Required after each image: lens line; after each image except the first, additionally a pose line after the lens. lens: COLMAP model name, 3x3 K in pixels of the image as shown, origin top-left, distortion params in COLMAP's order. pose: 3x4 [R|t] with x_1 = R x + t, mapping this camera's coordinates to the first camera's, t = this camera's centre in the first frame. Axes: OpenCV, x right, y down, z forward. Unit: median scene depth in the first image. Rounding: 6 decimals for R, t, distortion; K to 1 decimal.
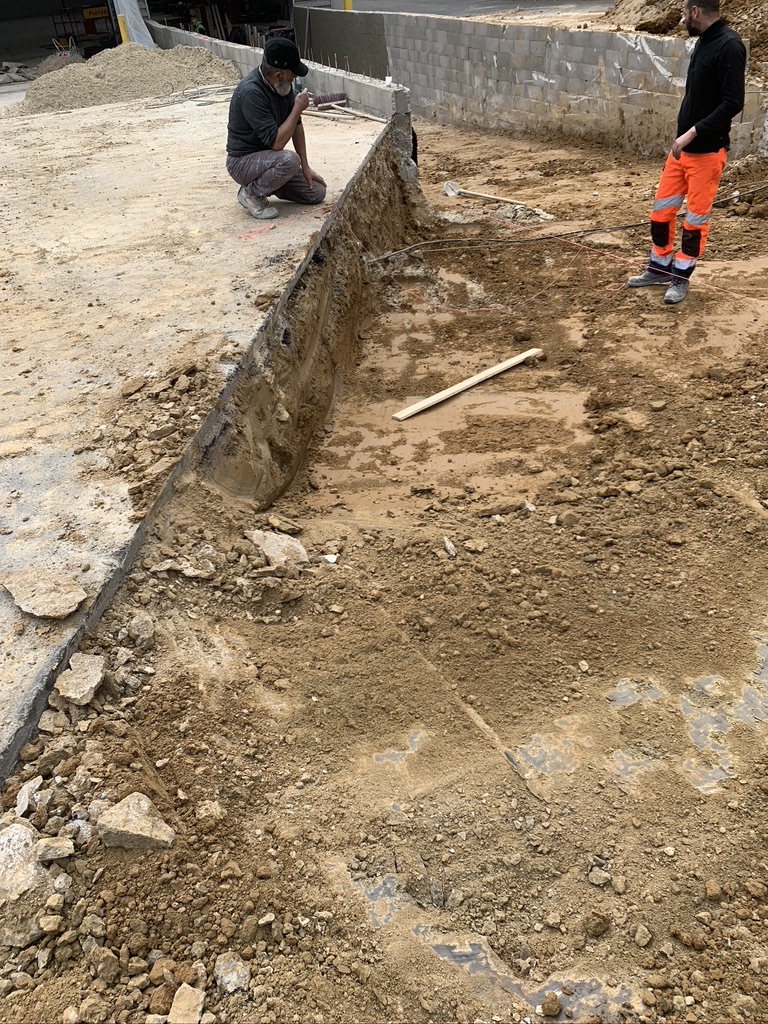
lens RADIAL K [[781.3, 0, 384.6], [0, 781.3, 511.9], [0, 0, 1]] dist [0.039852, -0.046824]
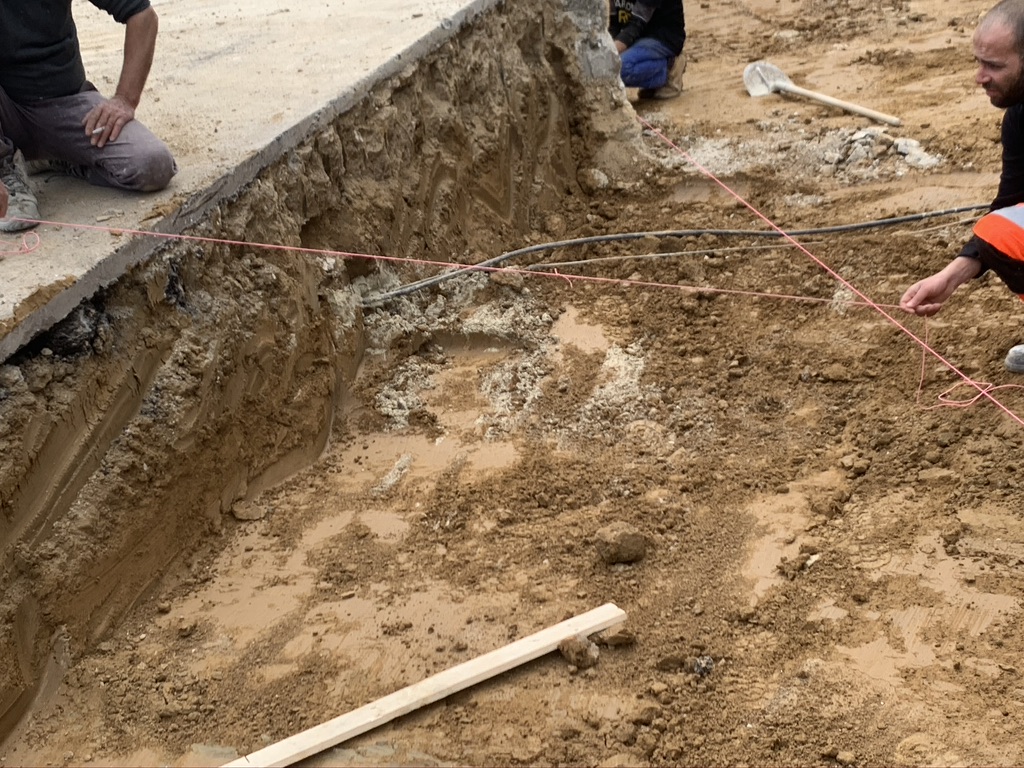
lens RADIAL K [[1534.5, 0, 512.3], [0, 1534.5, 386.1], [0, 0, 1]] dist [0.105620, 0.000000]
pose [[0.970131, 0.034402, -0.240130, 0.260562], [-0.070756, 0.986978, -0.144461, -0.169609], [0.232033, 0.157137, 0.959932, 0.258219]]
